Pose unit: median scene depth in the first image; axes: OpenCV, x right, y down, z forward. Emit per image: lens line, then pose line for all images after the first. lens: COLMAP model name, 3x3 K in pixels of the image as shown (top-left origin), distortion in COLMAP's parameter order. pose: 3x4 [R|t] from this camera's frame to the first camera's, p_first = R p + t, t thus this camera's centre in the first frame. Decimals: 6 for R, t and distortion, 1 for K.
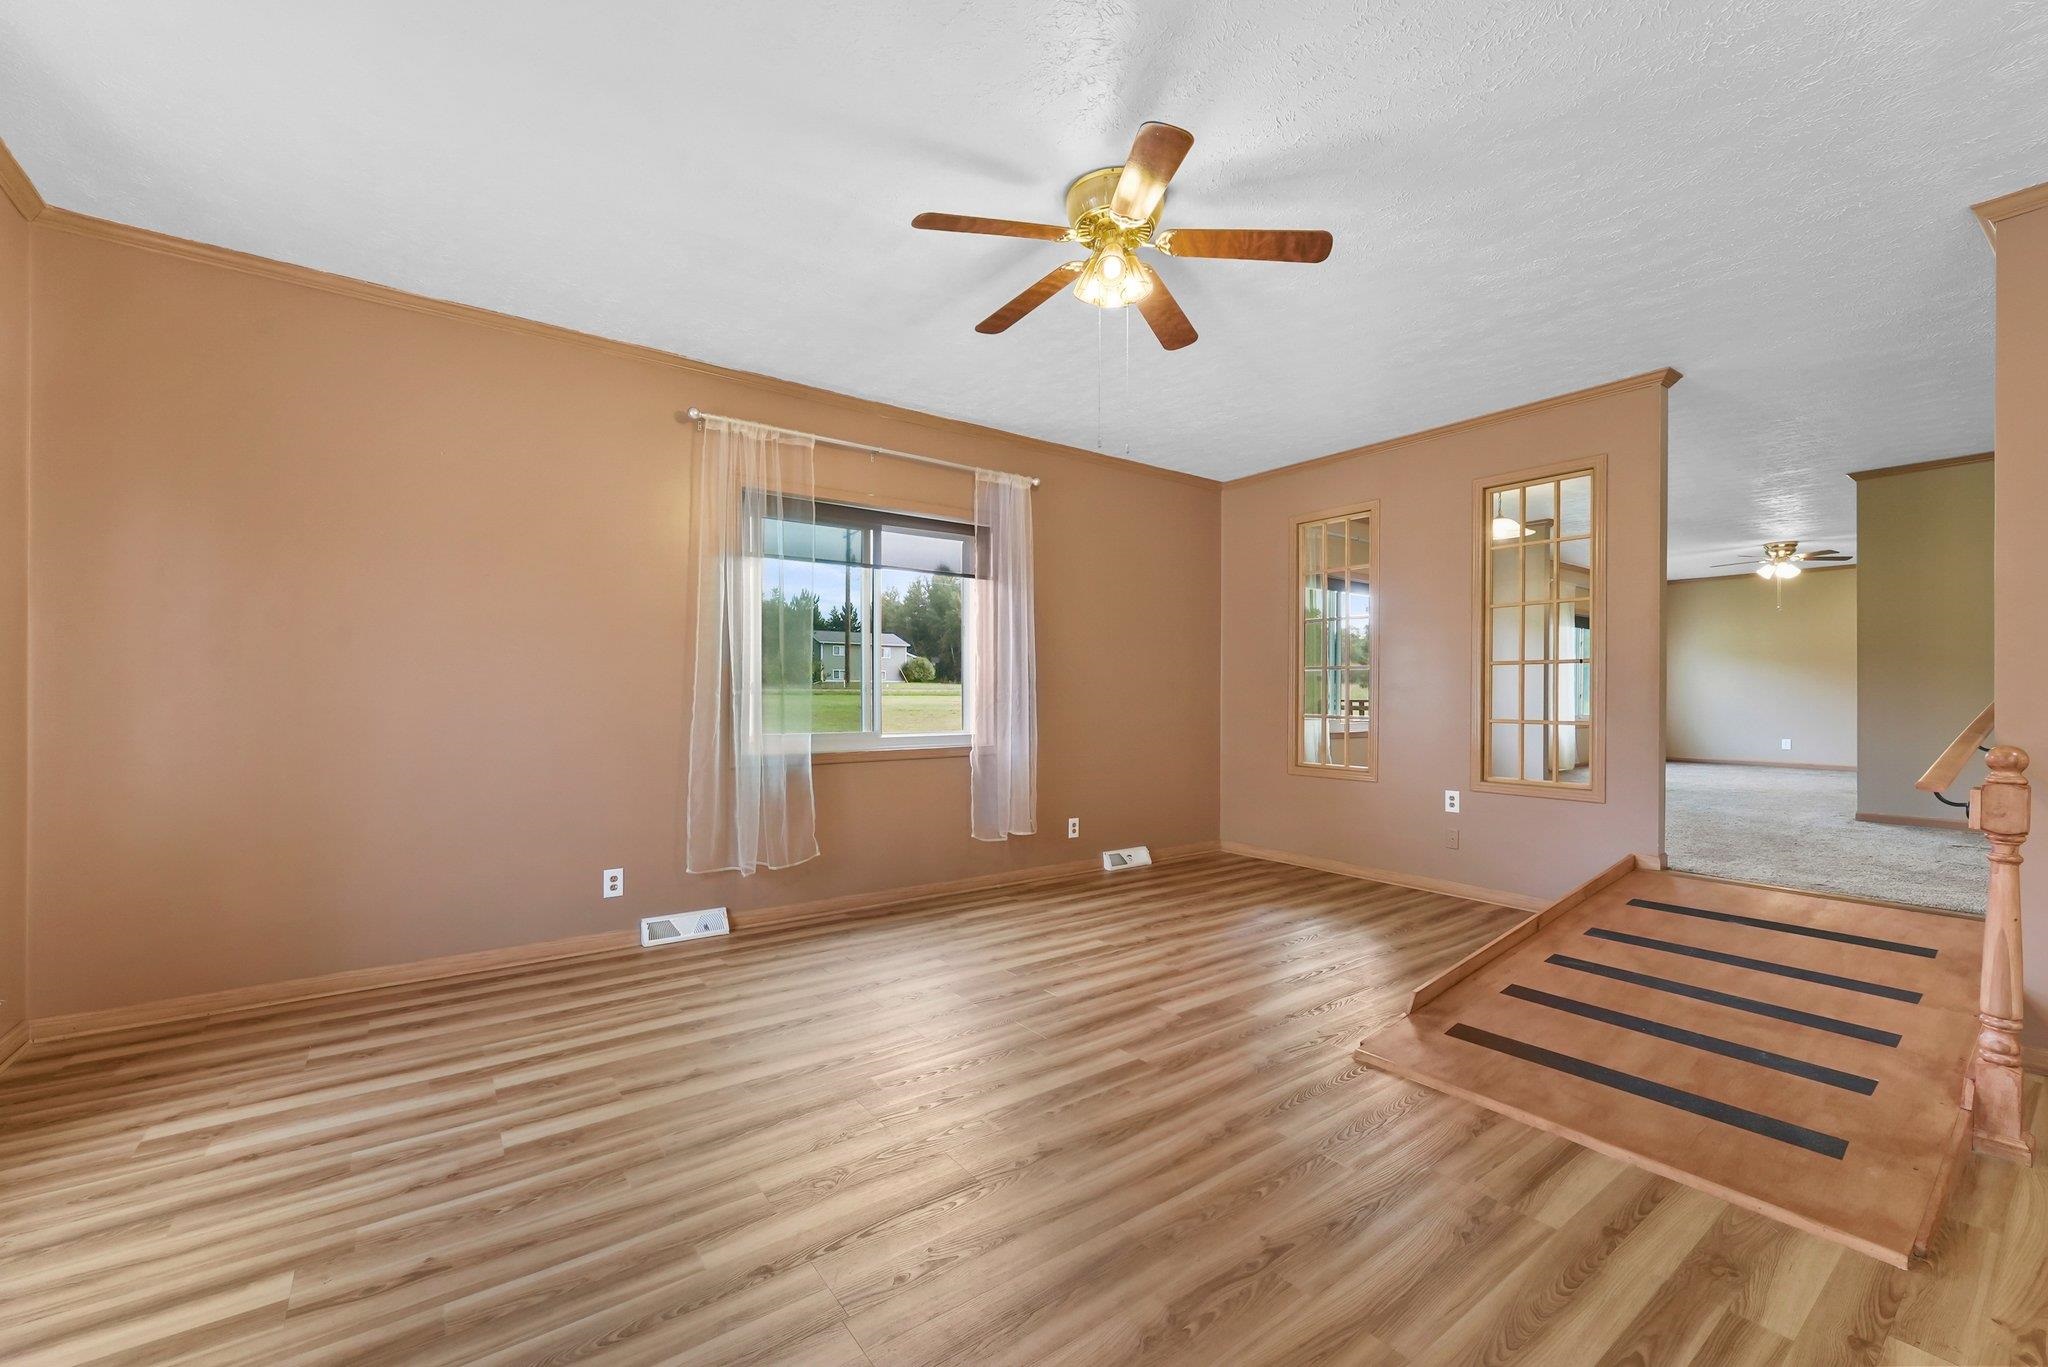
lens RADIAL K [[833.2, 0, 1016.7], [0, 833.2, 697.4], [0, 0, 1]] dist [-0.003313, -0.000171]
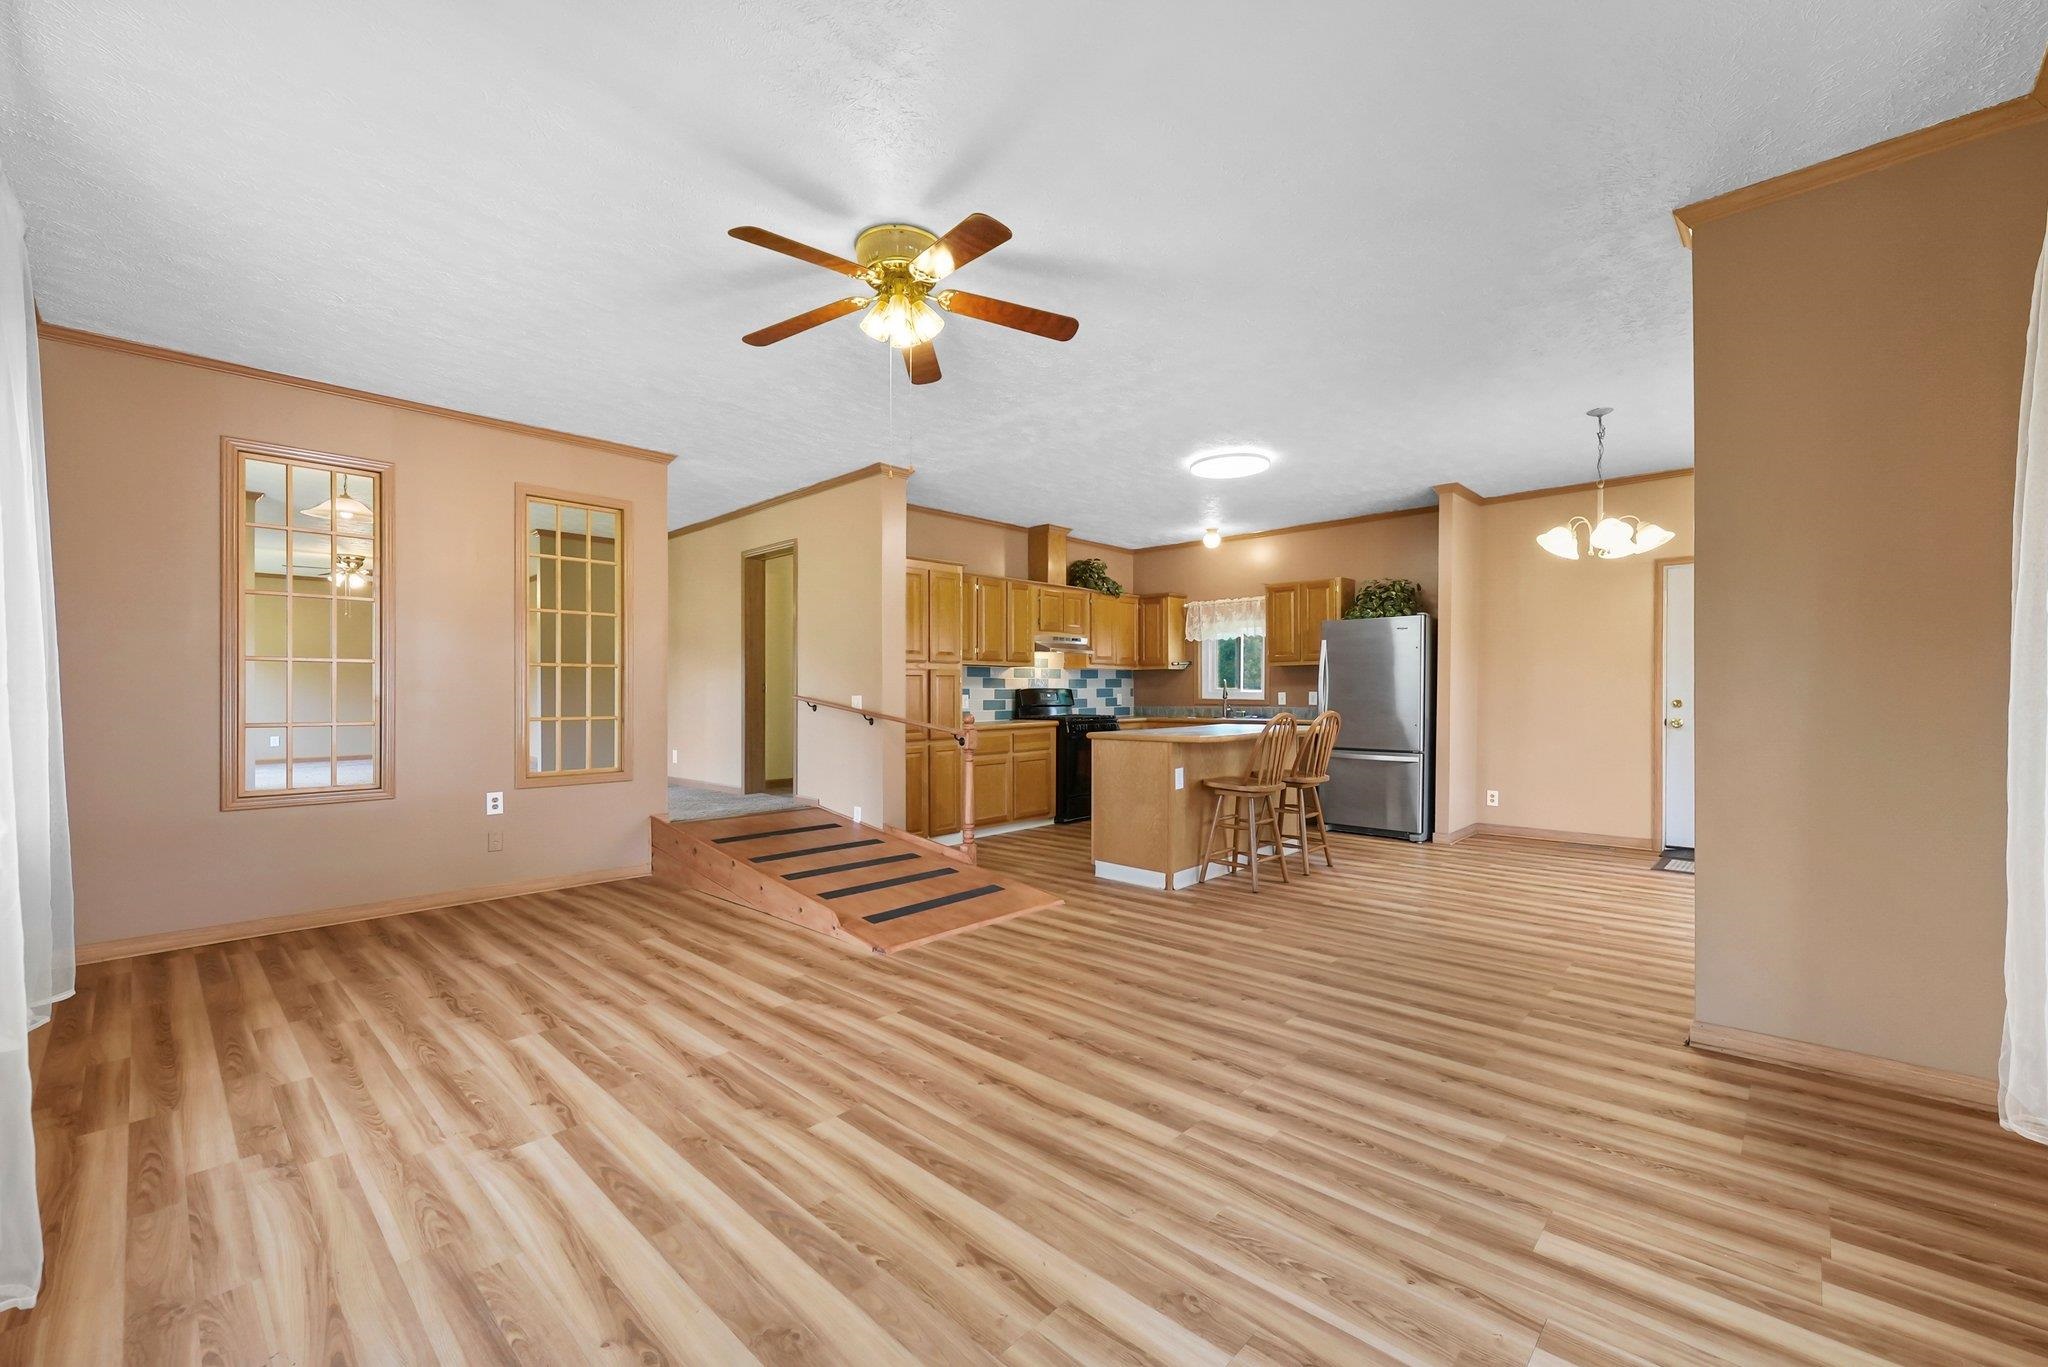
lens RADIAL K [[833.2, 0, 1016.7], [0, 833.2, 697.4], [0, 0, 1]] dist [-0.003313, -0.000171]
pose [[-0.181751, -0.005766, 0.983328, -0.674158], [0.004553, 0.999967, 0.006705, -0.004388], [-0.983334, 0.005696, -0.181719, 0.696286]]
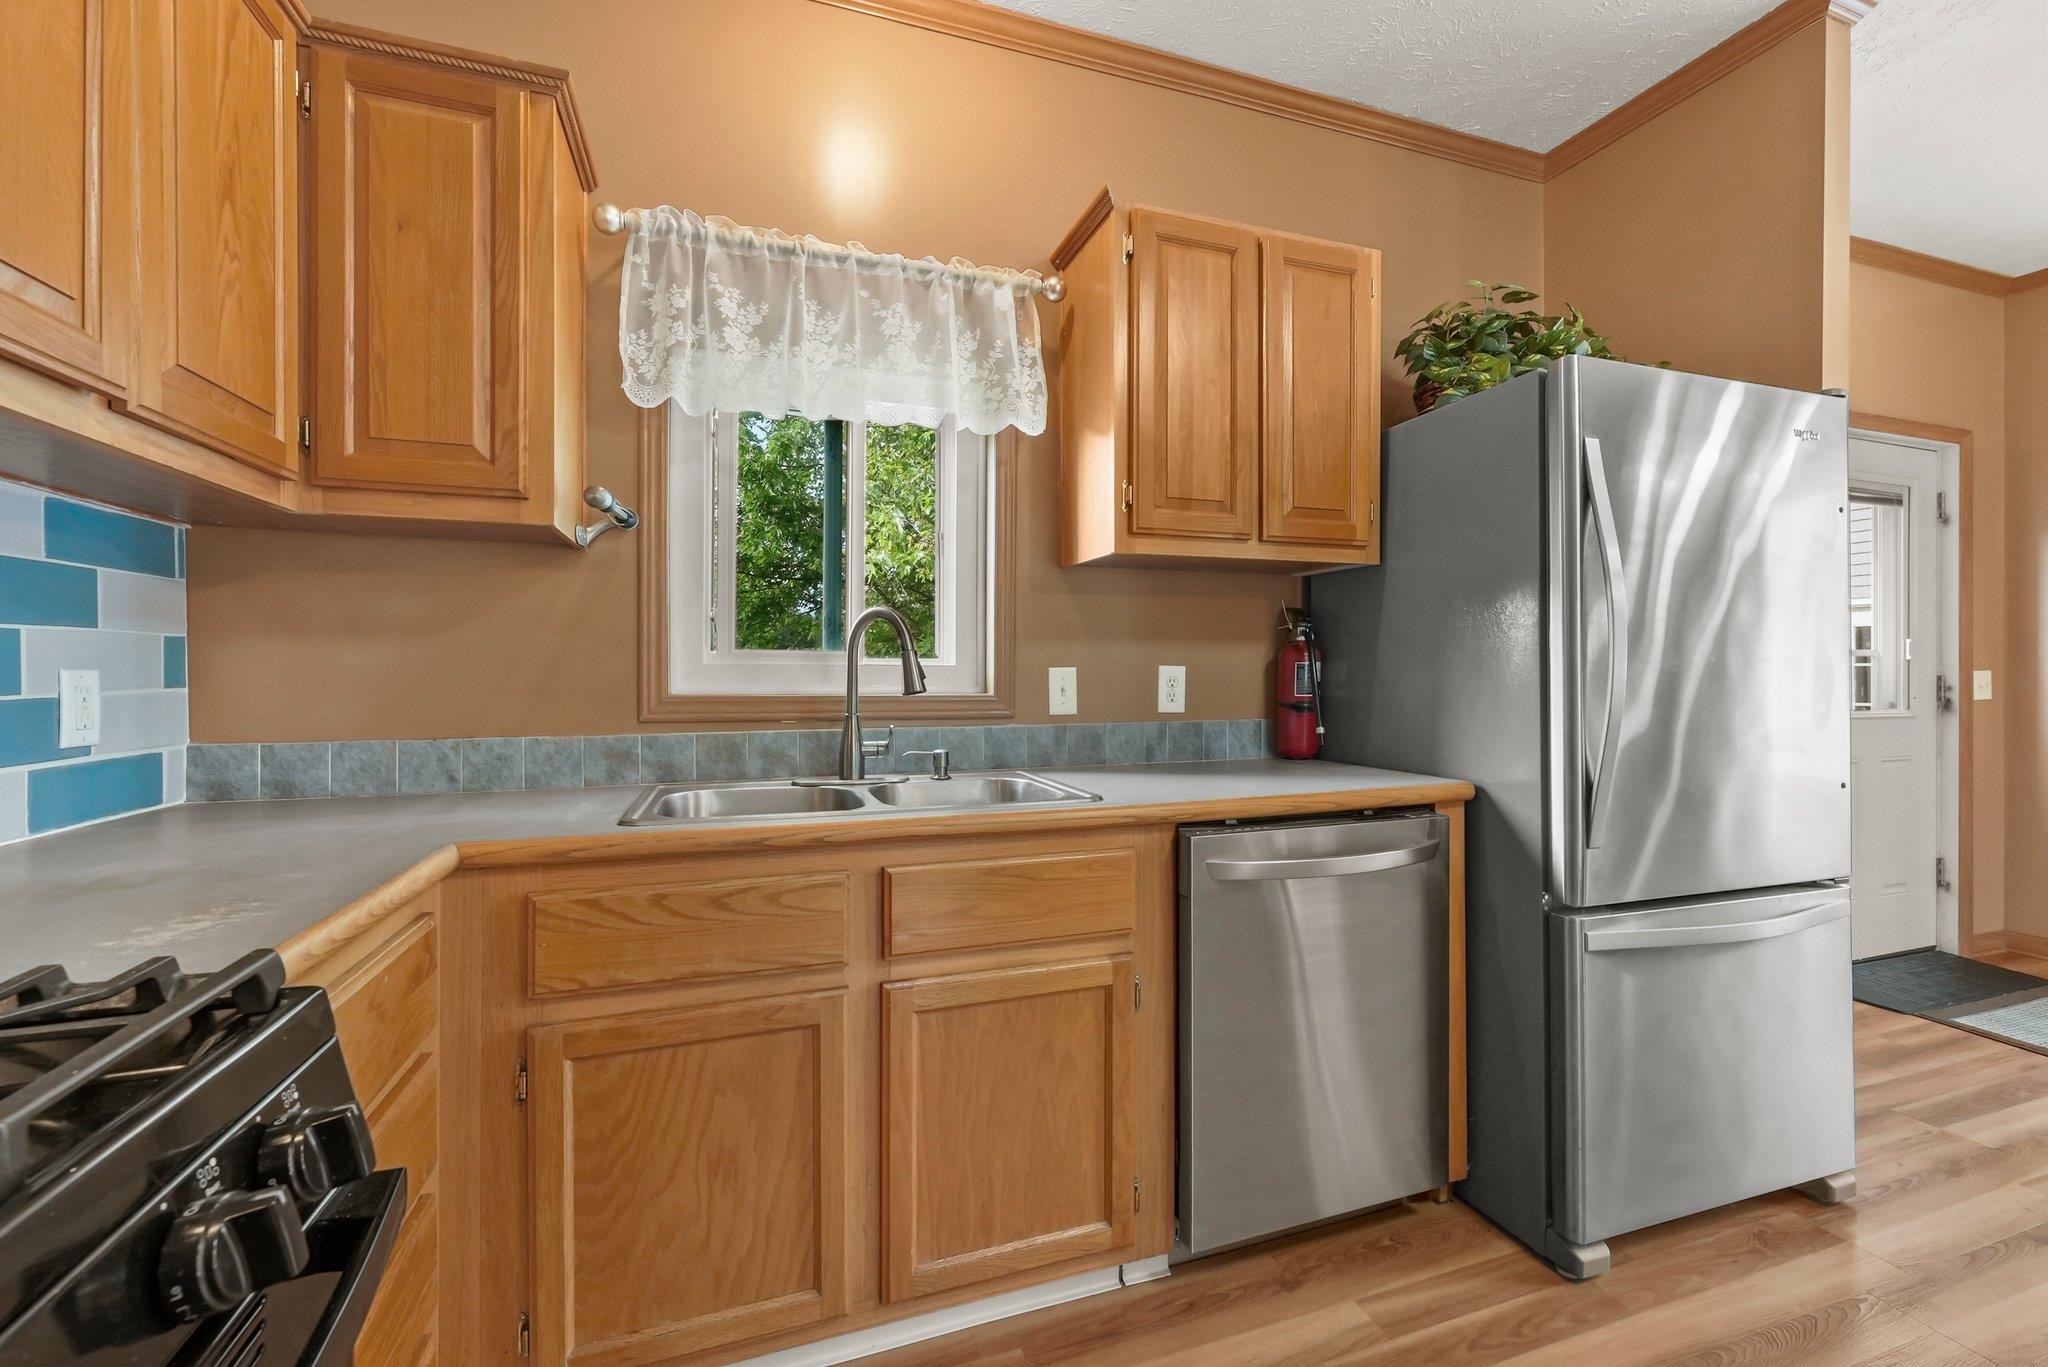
lens RADIAL K [[823.0, 0, 1019.4], [0, 823.0, 671.9], [0, 0, 1]] dist [-0.000232, 0.000007]
pose [[-0.954575, -0.002426, 0.297962, 1.050893], [-0.001548, 0.999994, 0.003181, 0.001229], [-0.297968, 0.002575, -0.954572, 0.208255]]
